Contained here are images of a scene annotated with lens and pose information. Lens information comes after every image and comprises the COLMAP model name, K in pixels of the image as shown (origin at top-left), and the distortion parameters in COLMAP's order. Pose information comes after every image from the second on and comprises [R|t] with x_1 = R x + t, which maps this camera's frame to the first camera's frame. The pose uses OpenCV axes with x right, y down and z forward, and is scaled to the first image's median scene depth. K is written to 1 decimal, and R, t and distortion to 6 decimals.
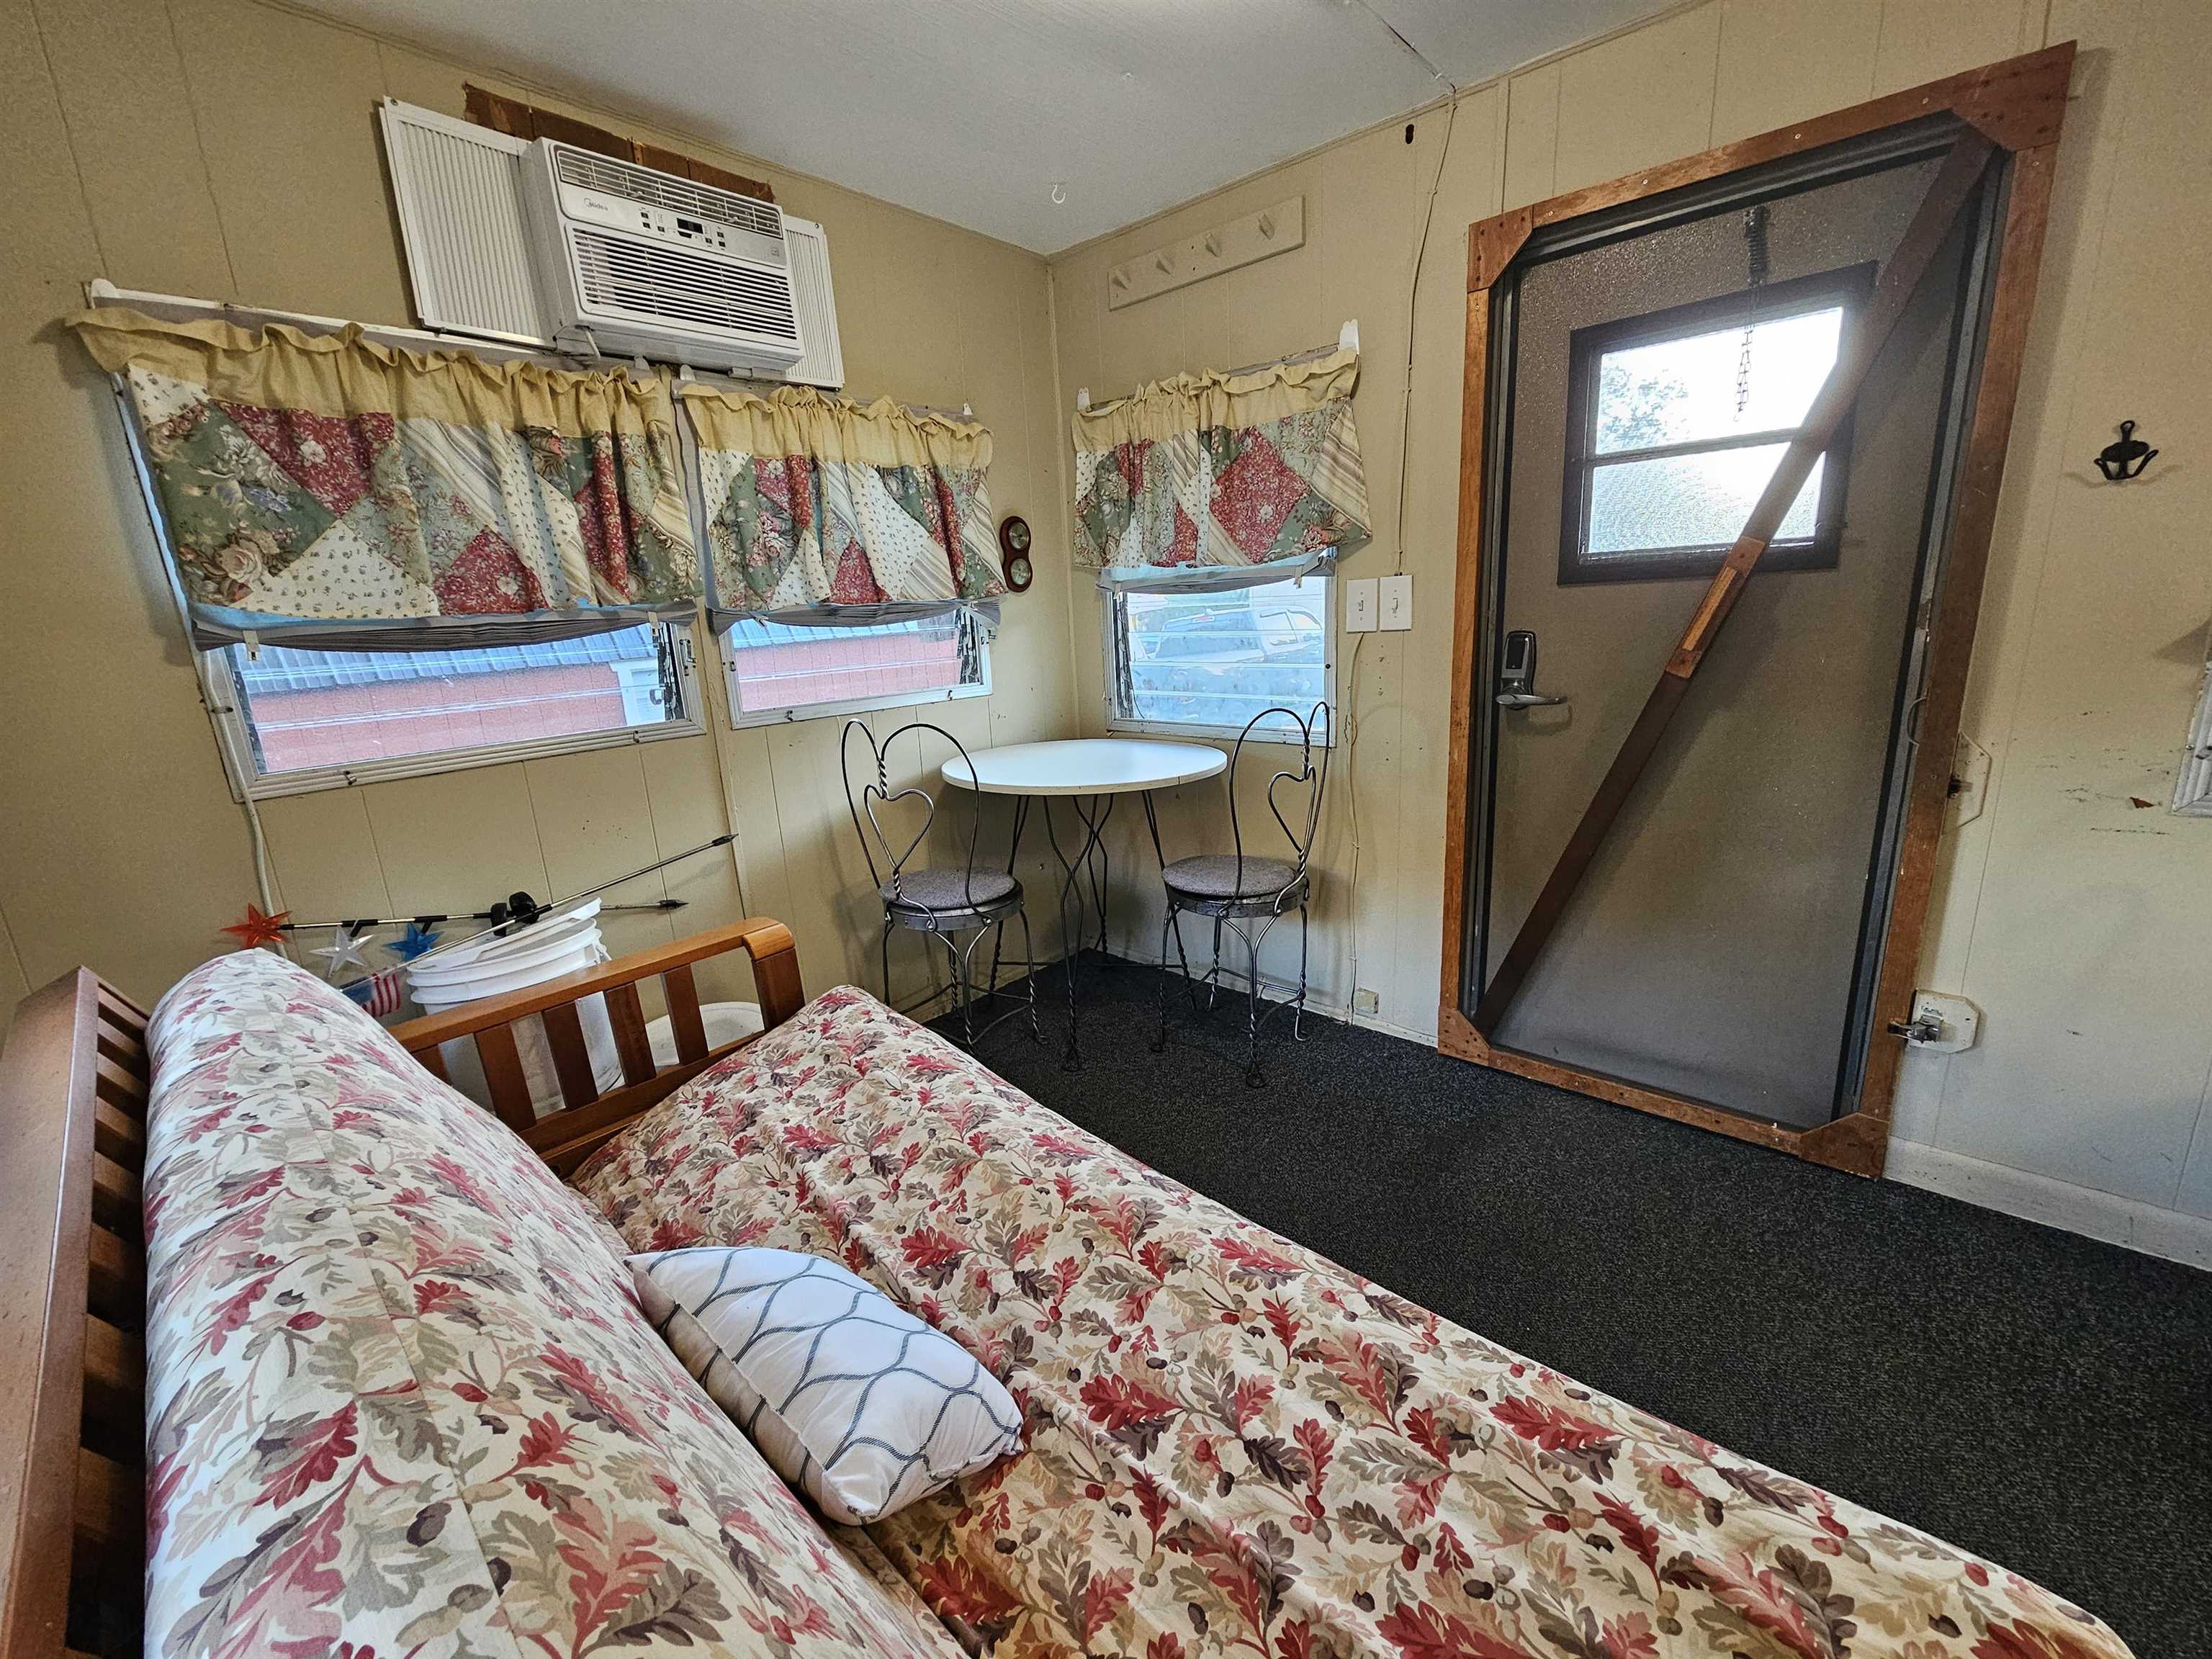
lens RADIAL K [[910.7, 0, 1110.3], [0, 910.7, 830.8], [0, 0, 1]] dist [-0.001211, 0.000152]
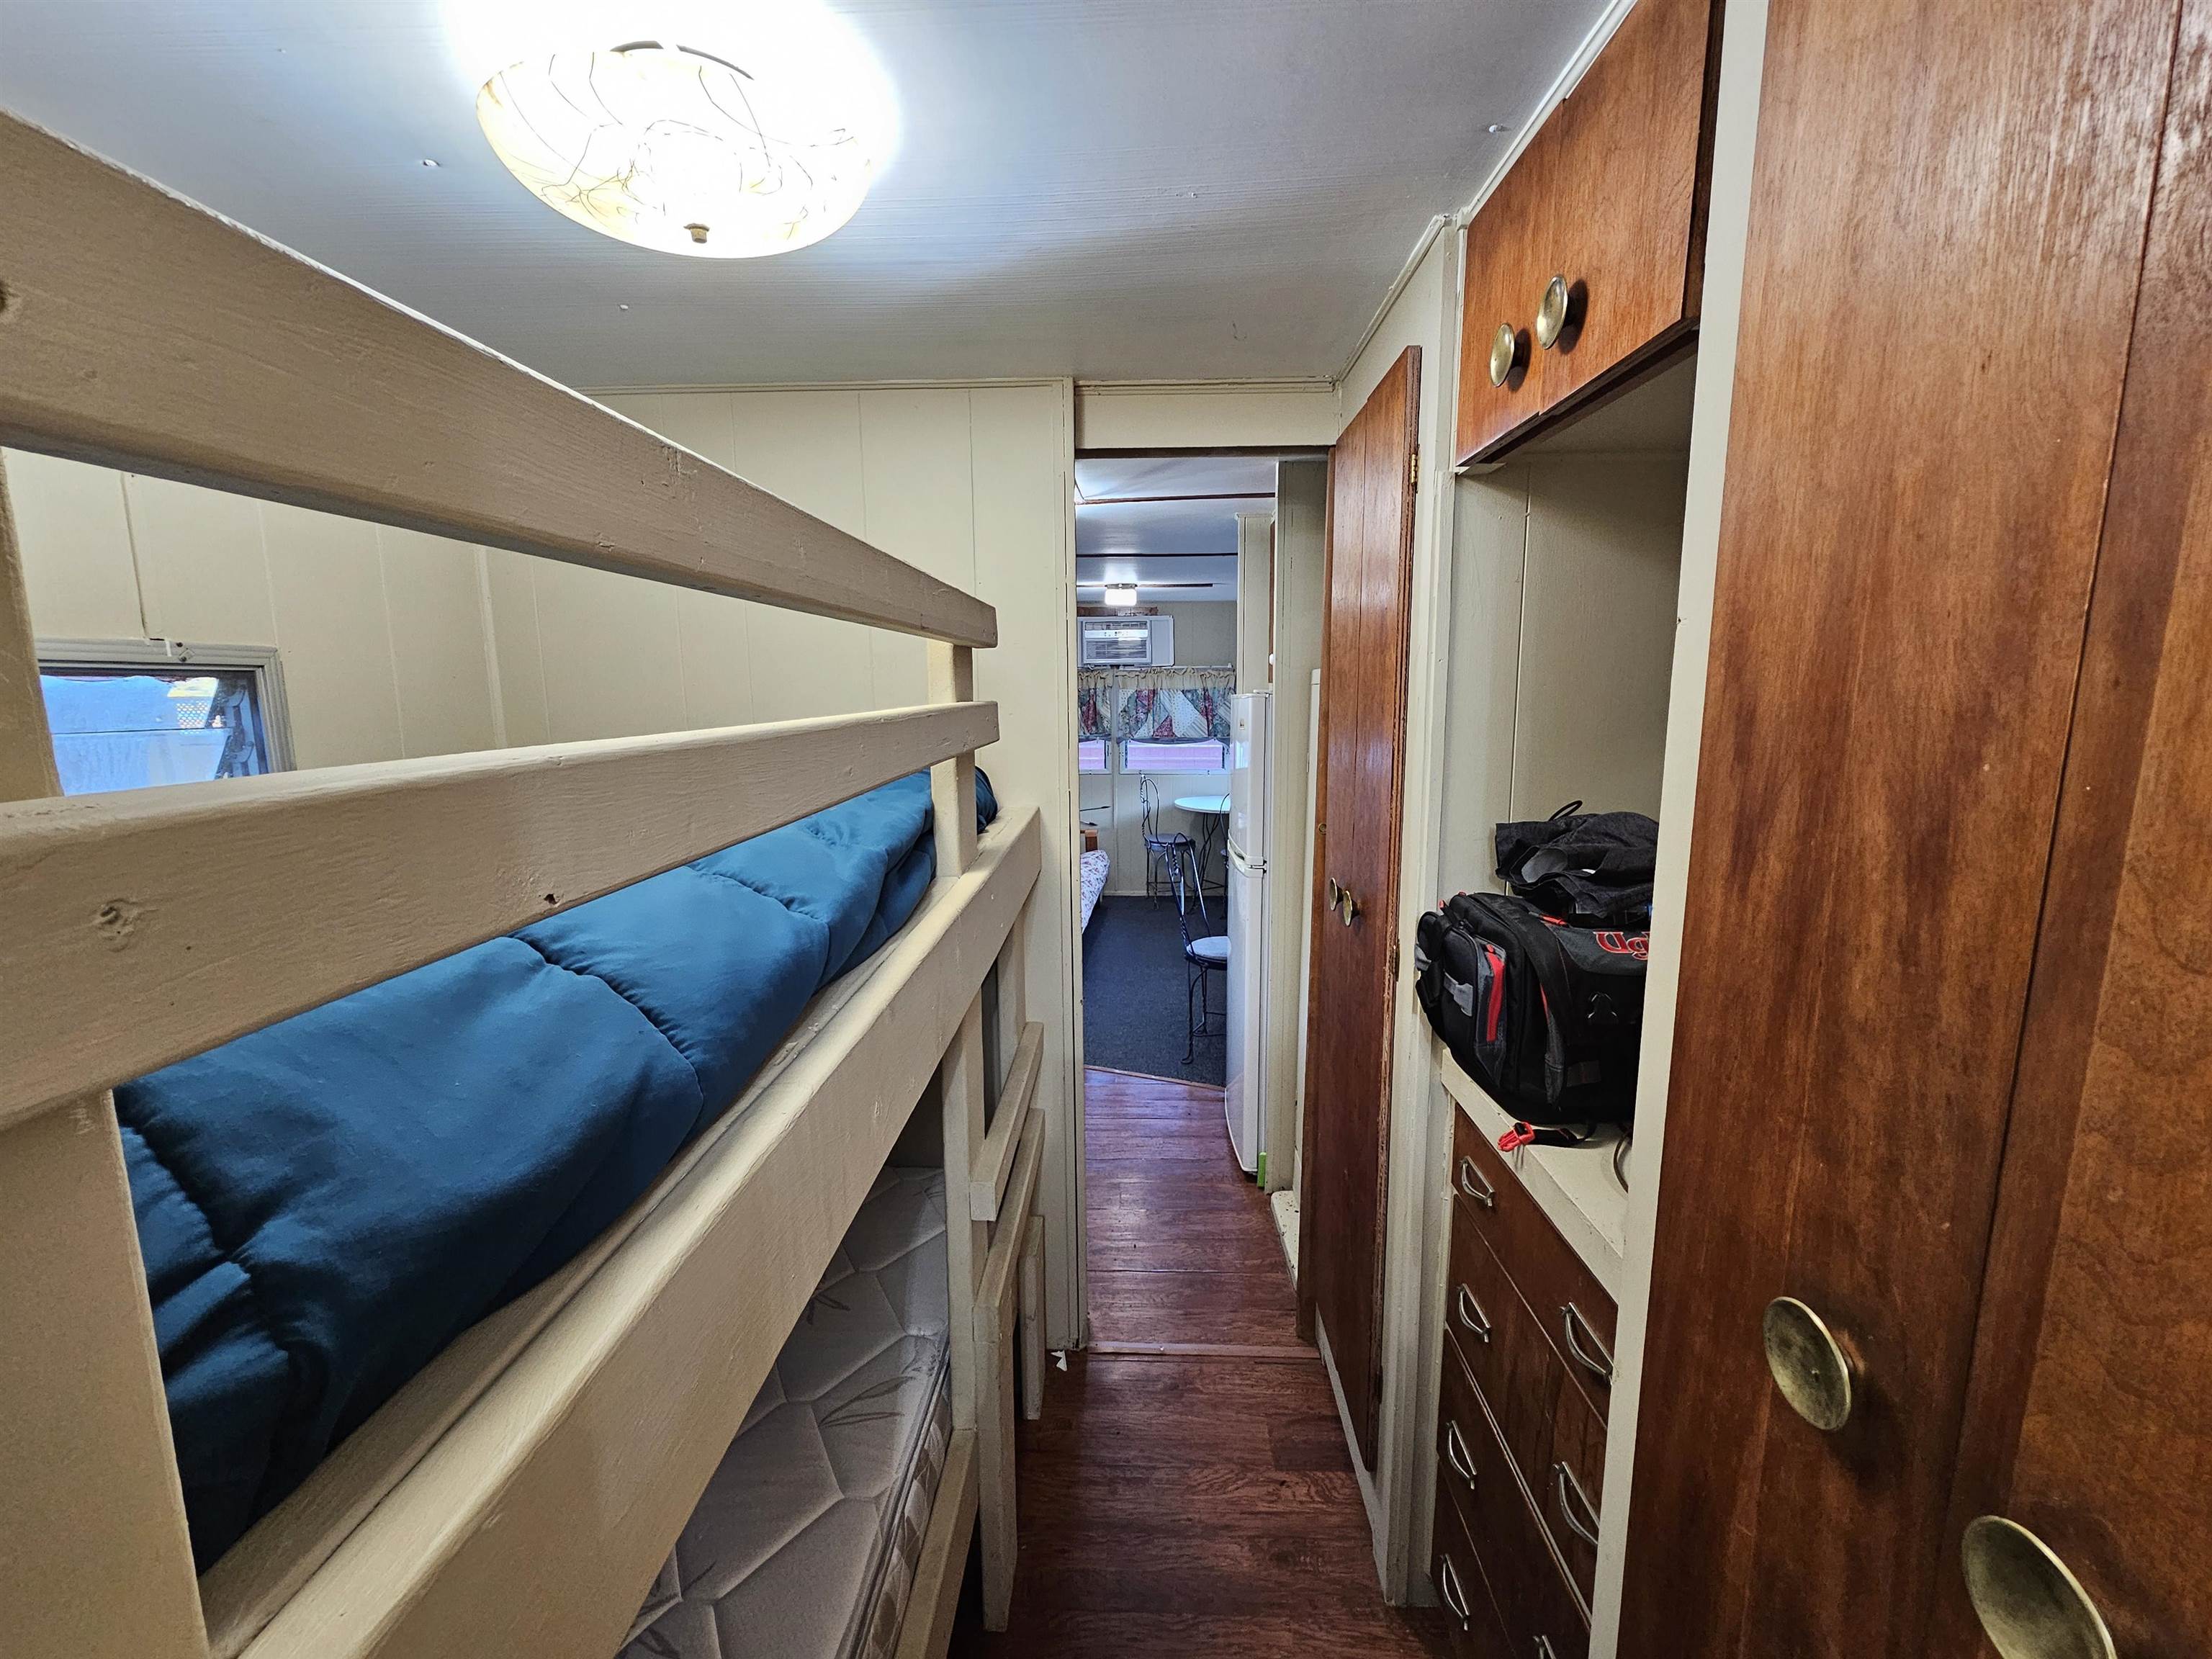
lens RADIAL K [[910.7, 0, 1108.4], [0, 910.7, 829.0], [0, 0, 1]] dist [-0.001211, 0.000152]
pose [[0.638893, 0.166011, -0.751169, 2.187493], [-0.213721, 0.976303, 0.033990, -0.029004], [0.739012, 0.138825, 0.659234, -1.195308]]
